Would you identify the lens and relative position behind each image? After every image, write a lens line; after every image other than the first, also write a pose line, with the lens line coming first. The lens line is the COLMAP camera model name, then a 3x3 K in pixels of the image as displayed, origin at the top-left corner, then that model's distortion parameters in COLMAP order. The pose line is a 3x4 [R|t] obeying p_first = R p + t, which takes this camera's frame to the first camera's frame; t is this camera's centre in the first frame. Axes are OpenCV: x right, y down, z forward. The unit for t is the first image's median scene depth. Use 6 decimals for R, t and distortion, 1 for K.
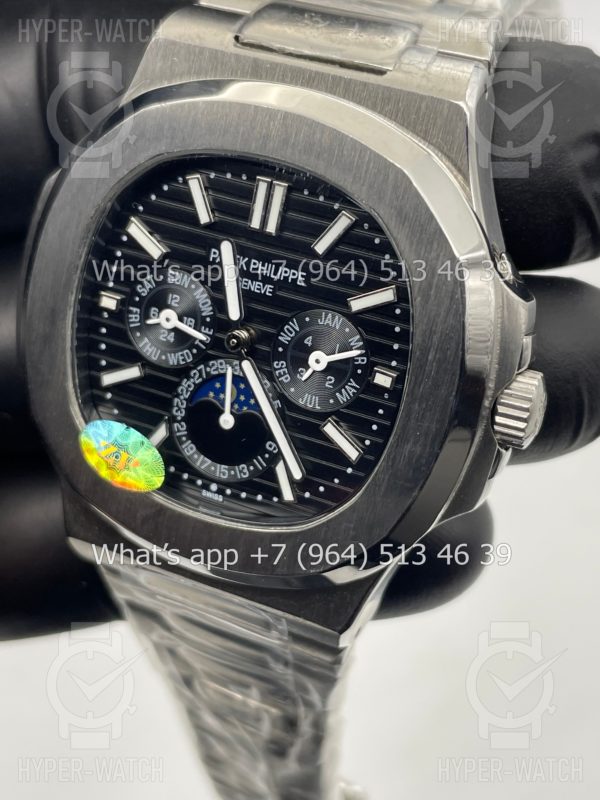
lens RADIAL K [[1283.0, 0, 300.0], [0, 1283.0, 400.0], [0, 0, 1]] dist [0.025173, 0.013734]
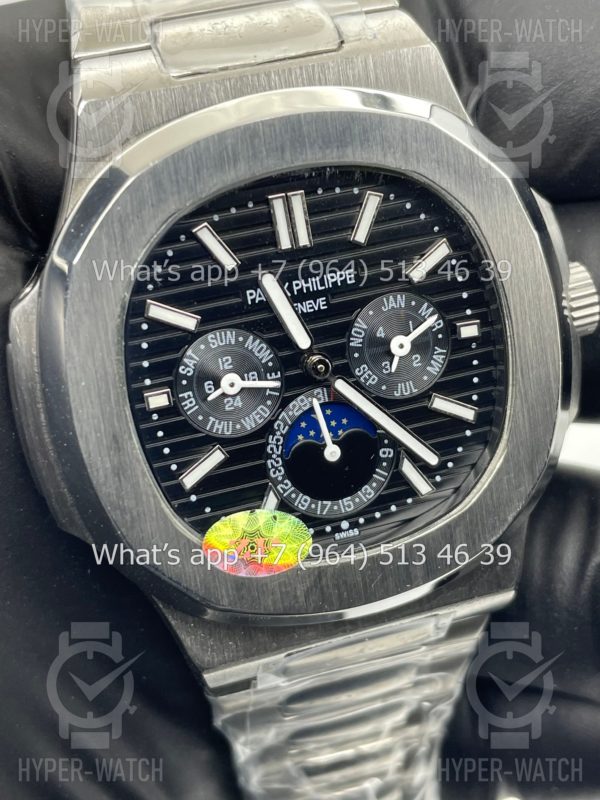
lens RADIAL K [[1283.0, 0, 300.0], [0, 1283.0, 400.0], [0, 0, 1]] dist [0.025173, 0.013734]
pose [[0.759560, -0.446010, 0.473437, -0.504977], [0.465062, 0.881275, 0.084098, -0.108053], [-0.454737, 0.156300, 0.876804, 0.189646]]
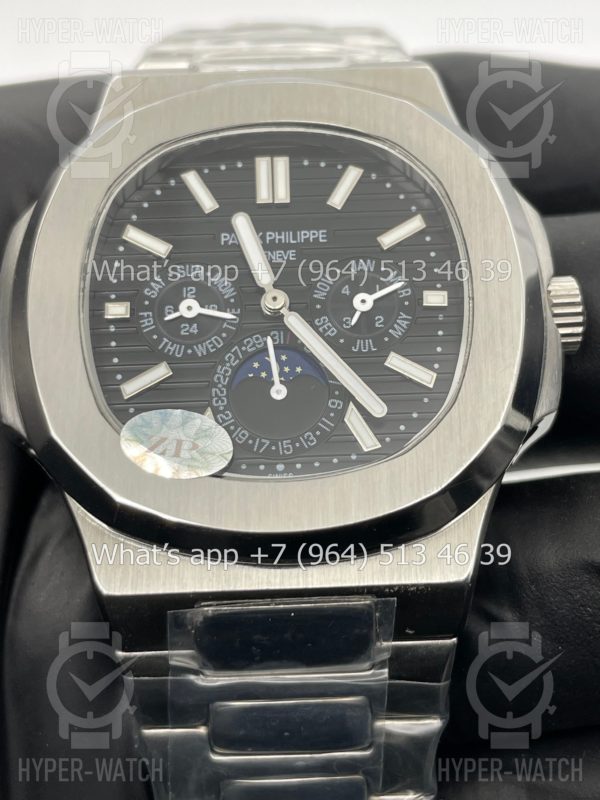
lens RADIAL K [[1283.0, 0, 300.0], [0, 1283.0, 400.0], [0, 0, 1]] dist [0.025173, 0.013734]
pose [[0.912438, -0.101561, 0.396413, -0.411822], [0.296675, 0.831391, -0.469865, 0.461859], [-0.281854, 0.546328, 0.788723, 0.279179]]
